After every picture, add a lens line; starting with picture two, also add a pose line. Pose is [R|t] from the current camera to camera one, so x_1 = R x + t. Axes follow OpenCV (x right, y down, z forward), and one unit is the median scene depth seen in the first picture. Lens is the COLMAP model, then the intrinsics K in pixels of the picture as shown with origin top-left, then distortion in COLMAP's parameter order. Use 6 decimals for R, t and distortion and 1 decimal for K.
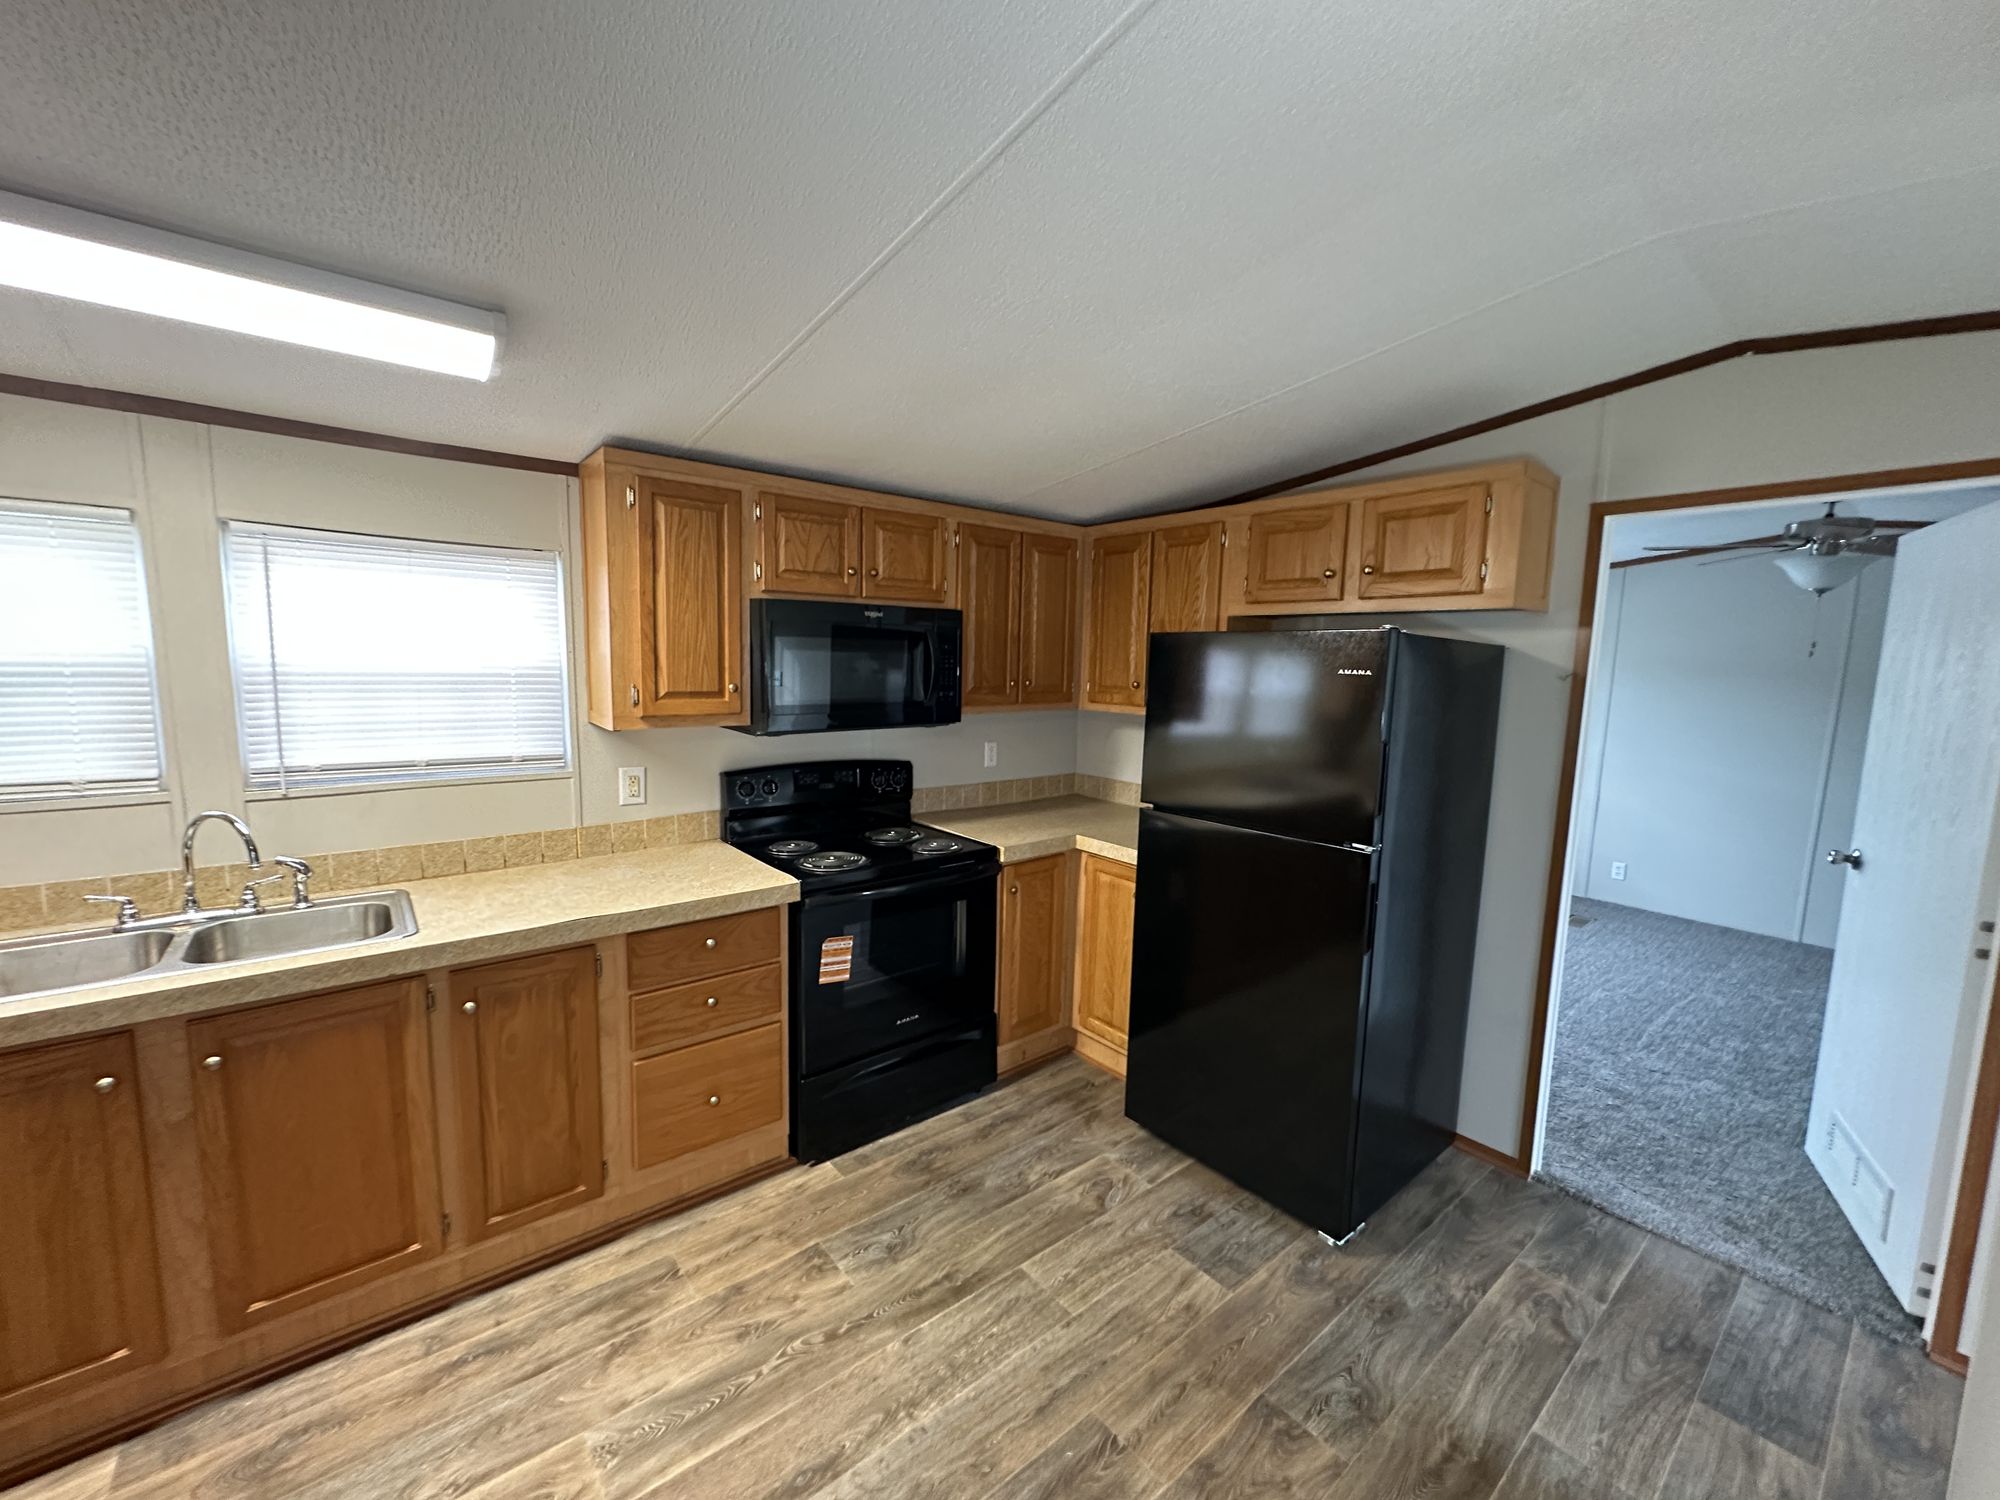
lens RADIAL K [[797.0, 0, 998.3], [0, 797.0, 749.9], [0, 0, 1]] dist [0.000507, -0.000014]
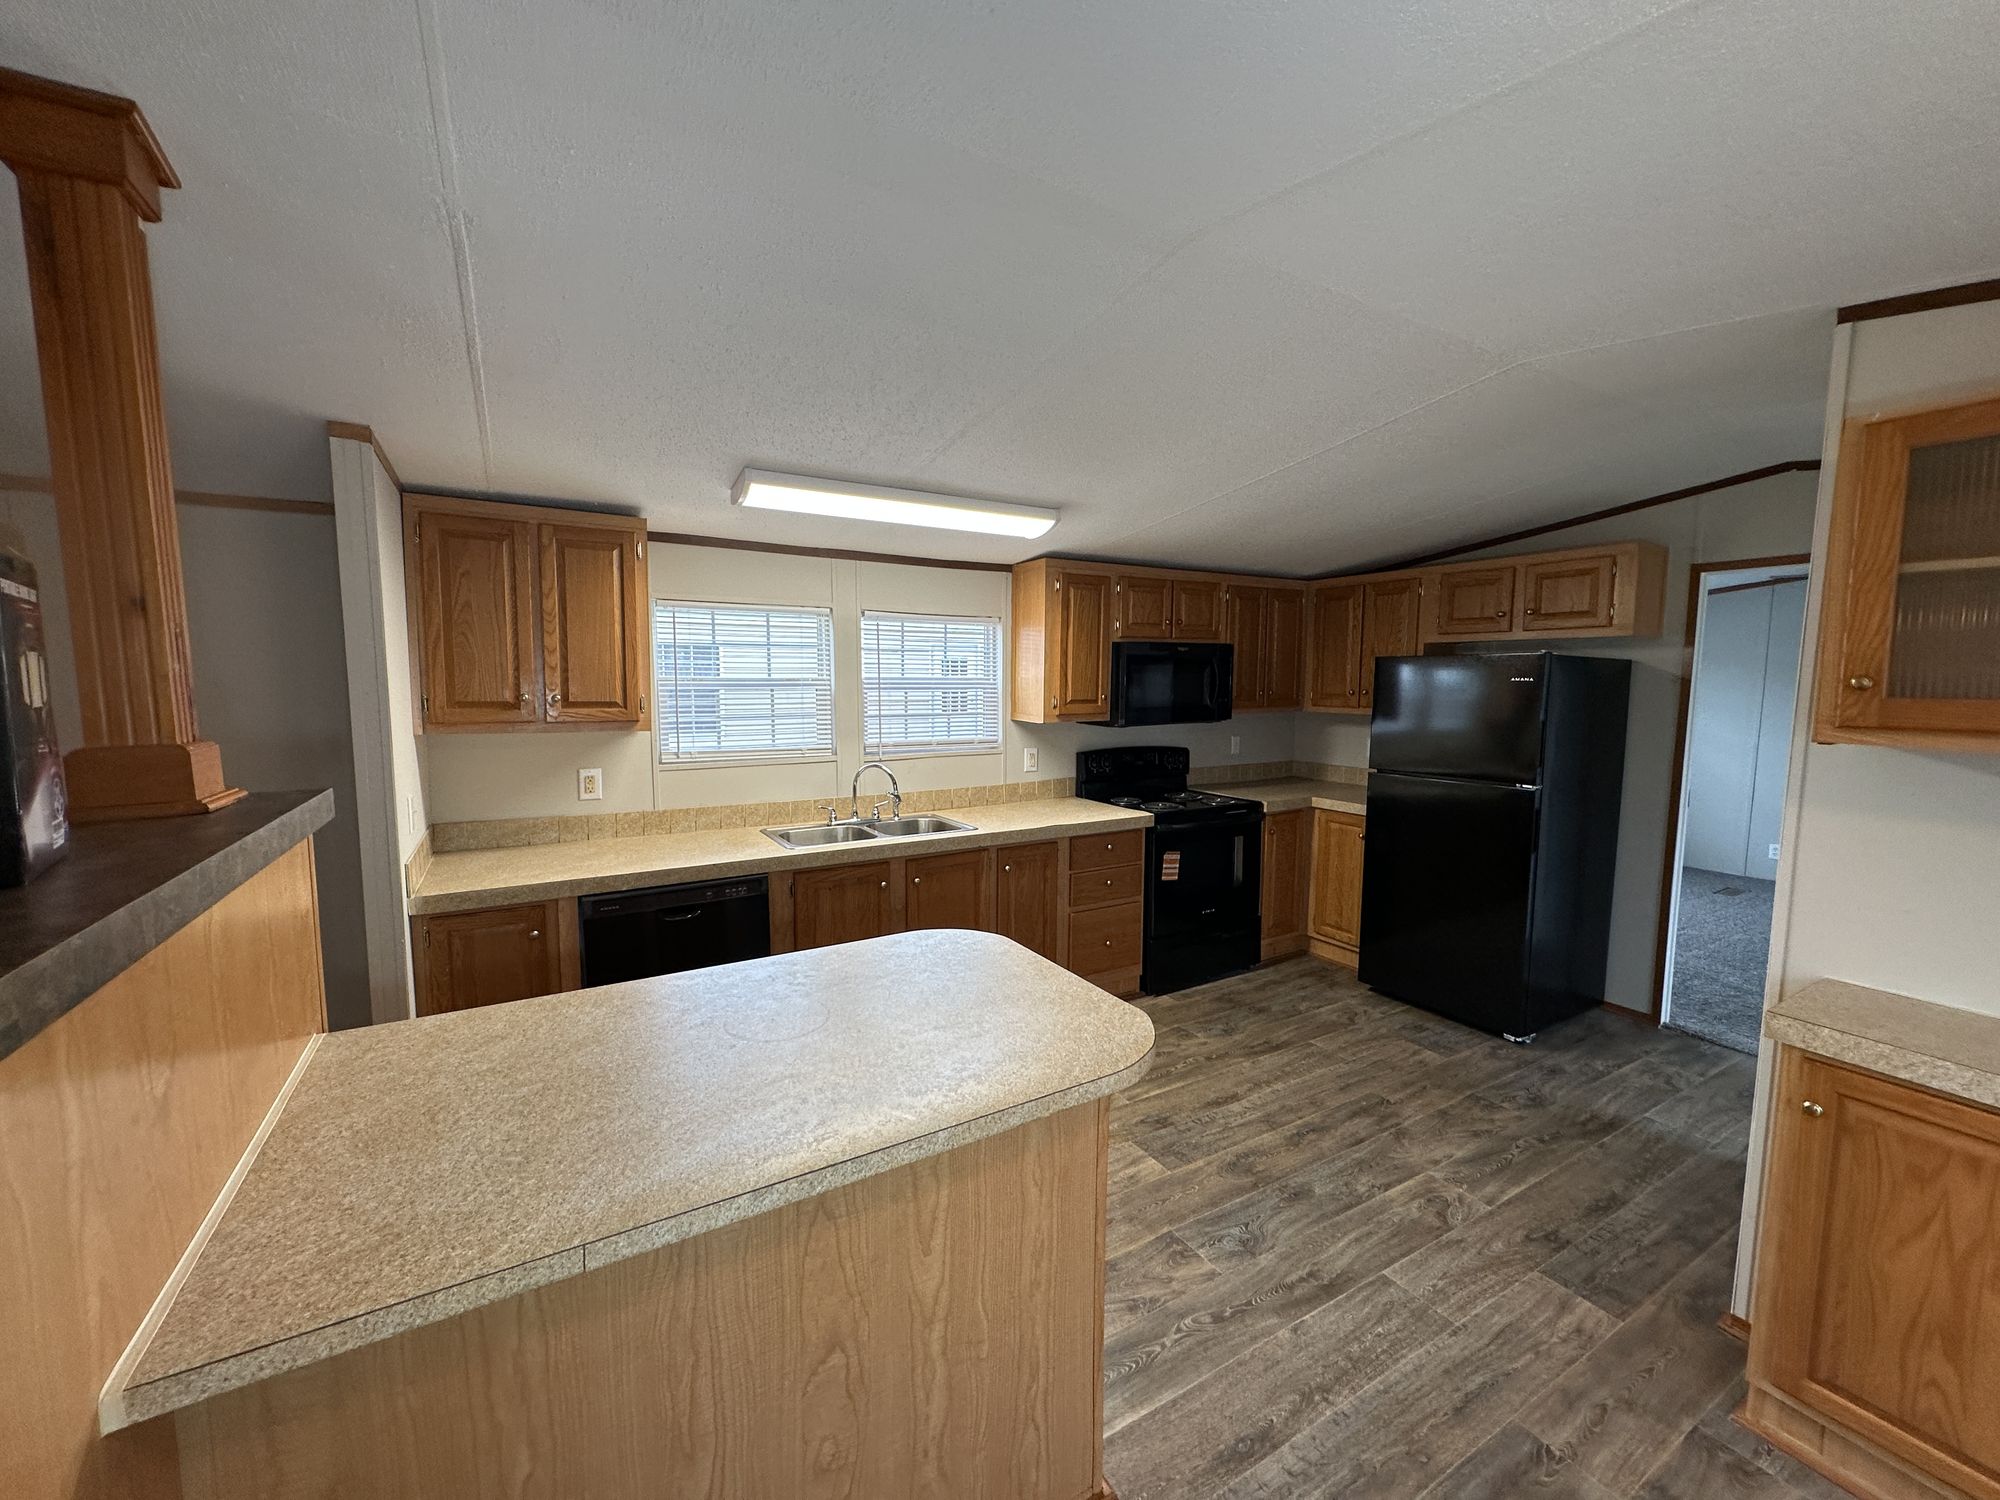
lens RADIAL K [[797.0, 0, 999.9], [0, 797.0, 749.7], [0, 0, 1]] dist [0.000507, -0.000014]
pose [[0.988303, -0.006540, -0.152360, -0.290537], [0.002826, 0.999694, -0.024579, 0.067138], [0.152474, 0.023861, 0.988019, -0.620025]]
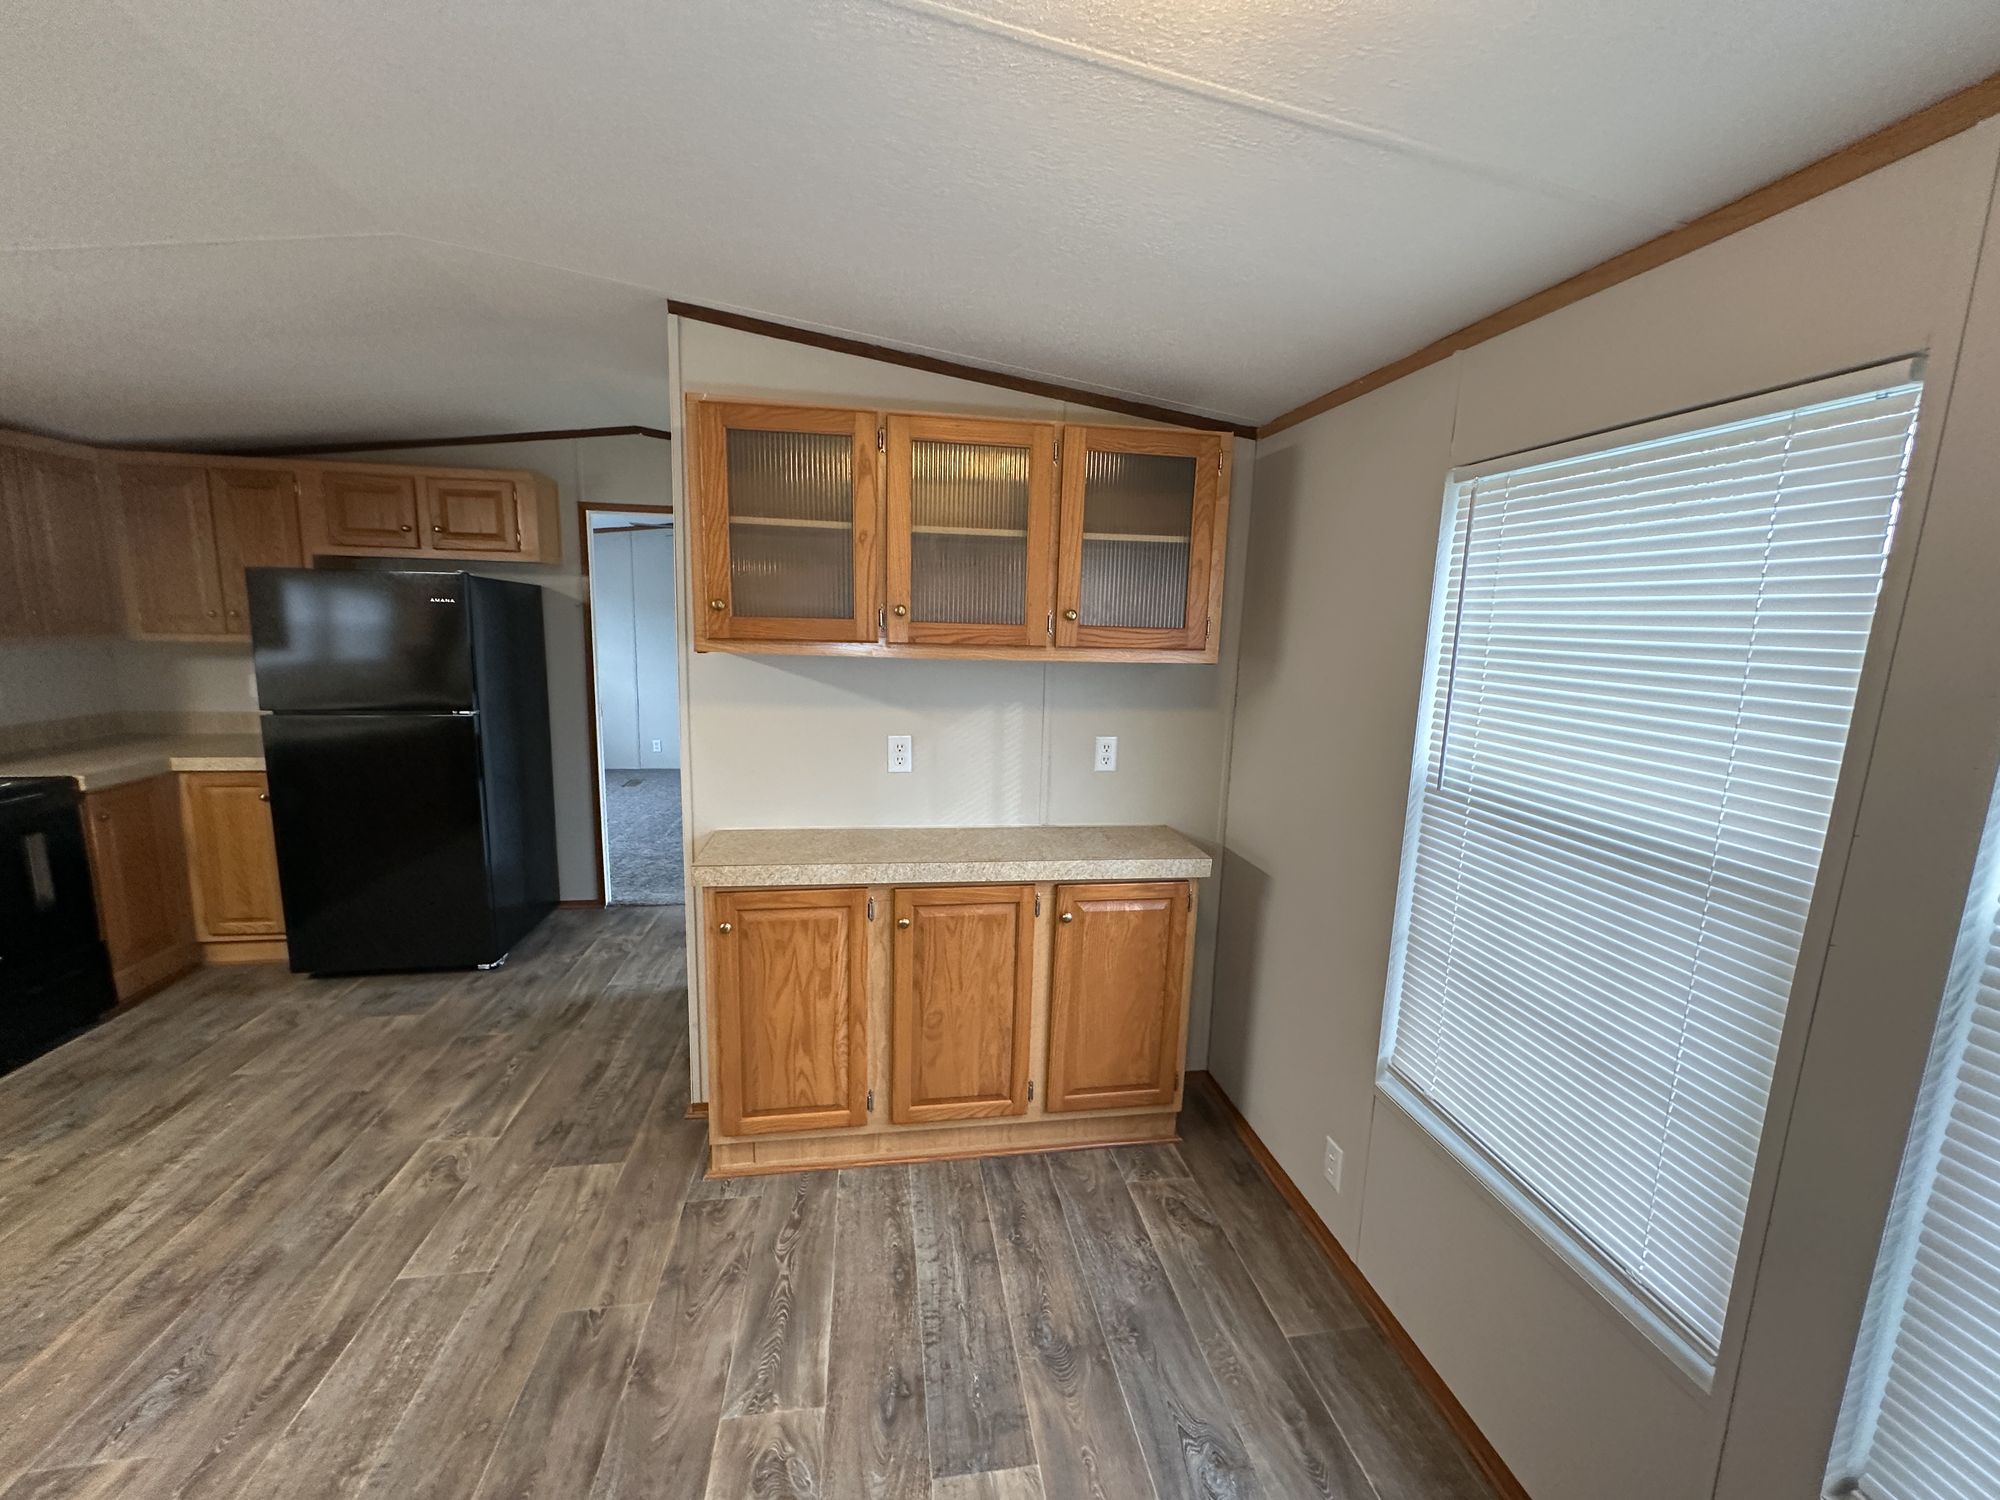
lens RADIAL K [[797.0, 0, 997.9], [0, 797.0, 750.0], [0, 0, 1]] dist [0.000507, -0.000014]
pose [[0.503271, -0.149465, 0.851105, -0.297280], [0.085412, 0.988709, 0.123124, 0.072850], [-0.859897, 0.010730, 0.510354, -0.572298]]
